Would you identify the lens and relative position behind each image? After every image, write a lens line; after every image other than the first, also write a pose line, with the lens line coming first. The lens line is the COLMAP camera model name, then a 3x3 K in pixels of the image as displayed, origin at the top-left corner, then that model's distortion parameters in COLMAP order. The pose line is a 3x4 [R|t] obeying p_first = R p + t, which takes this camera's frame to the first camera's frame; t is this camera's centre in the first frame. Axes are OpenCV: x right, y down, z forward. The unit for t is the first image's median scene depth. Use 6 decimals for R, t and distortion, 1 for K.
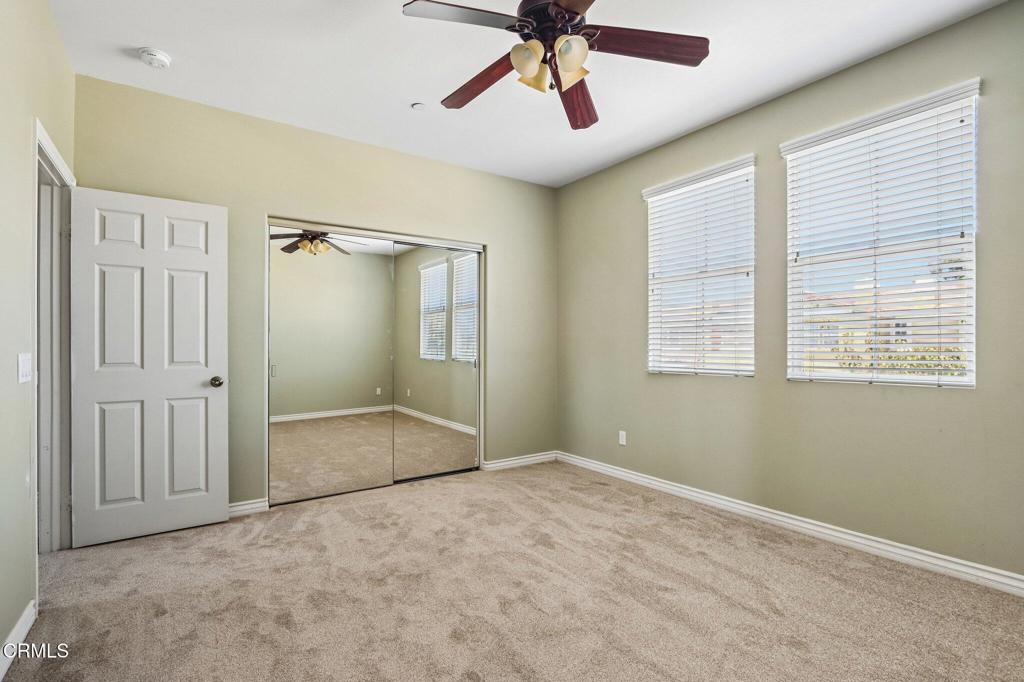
lens RADIAL K [[474.6, 0, 505.8], [0, 474.6, 346.6], [0, 0, 1]] dist [-0.003512, -0.001097]
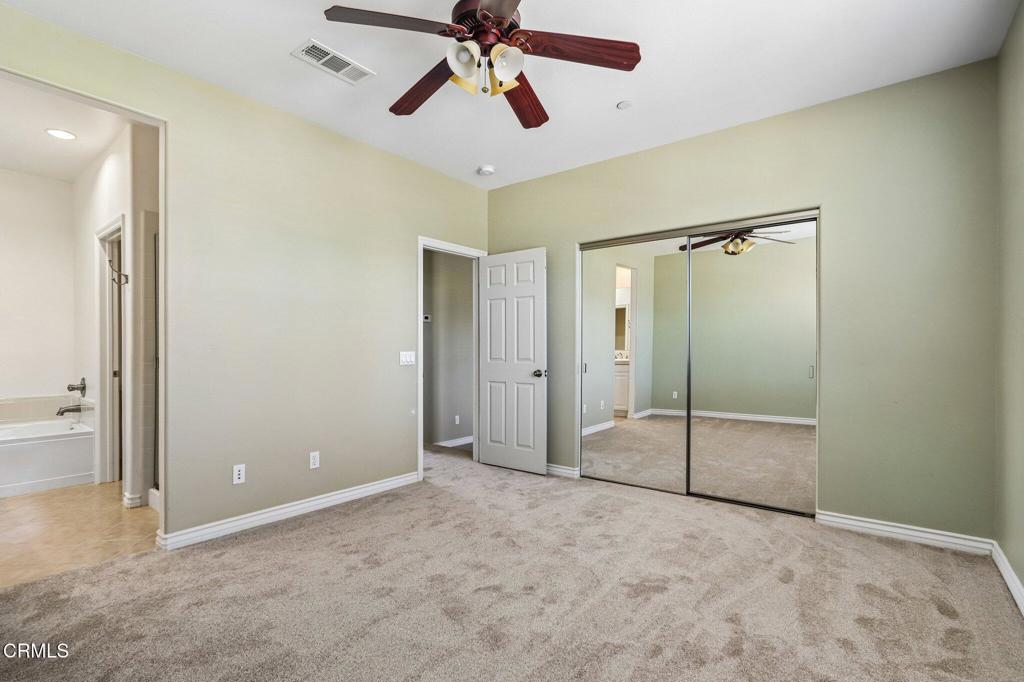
lens RADIAL K [[474.6, 0, 505.8], [0, 474.6, 346.6], [0, 0, 1]] dist [-0.003512, -0.001097]
pose [[0.302723, -0.003588, -0.953072, 0.702172], [0.000689, 0.999993, -0.003545, 0.000225], [0.953078, 0.000417, 0.302724, 0.480998]]
